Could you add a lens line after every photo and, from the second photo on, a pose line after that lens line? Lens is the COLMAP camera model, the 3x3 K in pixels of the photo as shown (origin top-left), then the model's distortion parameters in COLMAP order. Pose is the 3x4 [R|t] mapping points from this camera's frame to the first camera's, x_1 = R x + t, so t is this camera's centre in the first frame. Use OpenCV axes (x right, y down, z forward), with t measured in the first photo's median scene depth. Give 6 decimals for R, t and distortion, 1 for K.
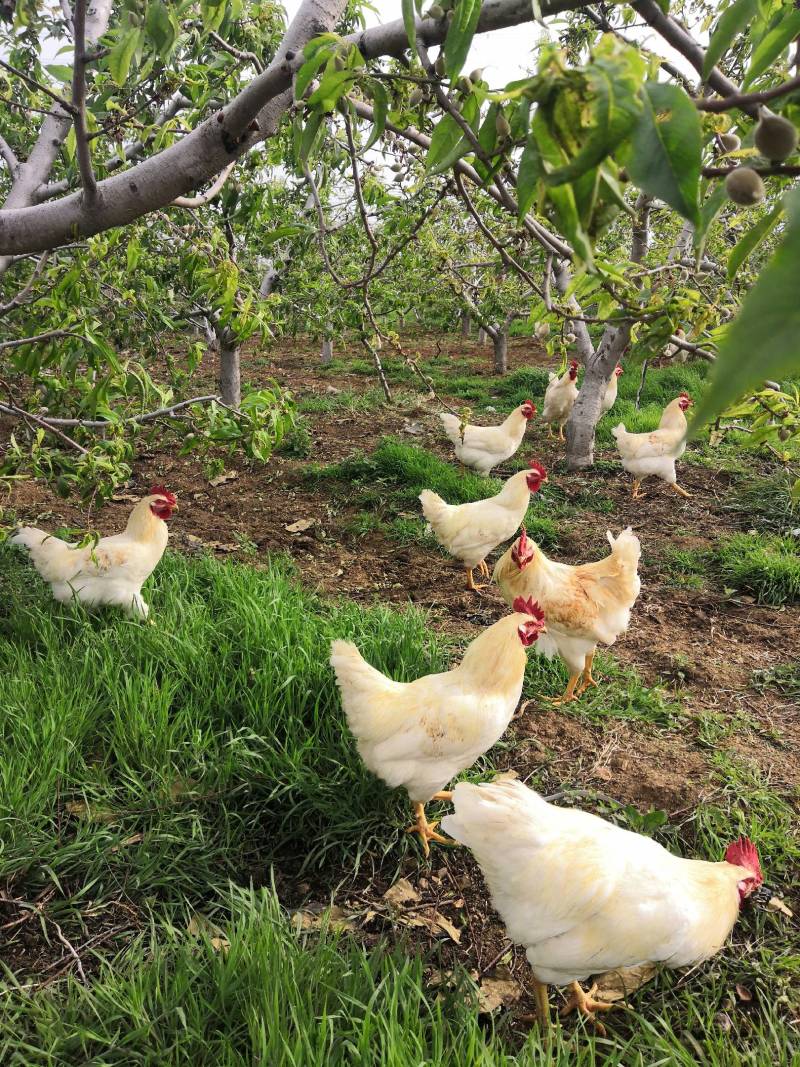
lens RADIAL K [[859.6, 0, 397.8], [0, 859.6, 535.0], [0, 0, 1]] dist [0.015929, -0.003250]
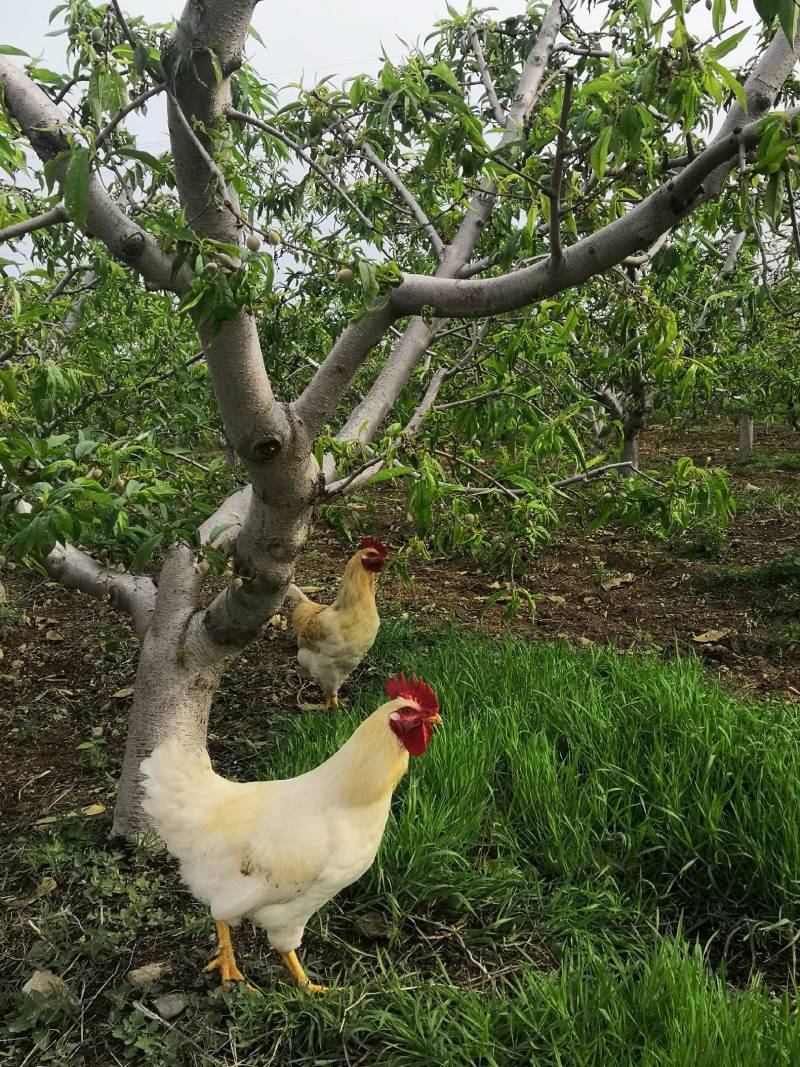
lens RADIAL K [[1120.5, 0, 400.1], [0, 1120.5, 531.1], [0, 0, 1]] dist [0.010857, 0.000000]
pose [[0.930291, 0.007123, -0.366752, 0.002837], [-0.060022, 0.989292, -0.133035, 0.053316], [0.361877, 0.145774, 0.920758, -0.122797]]
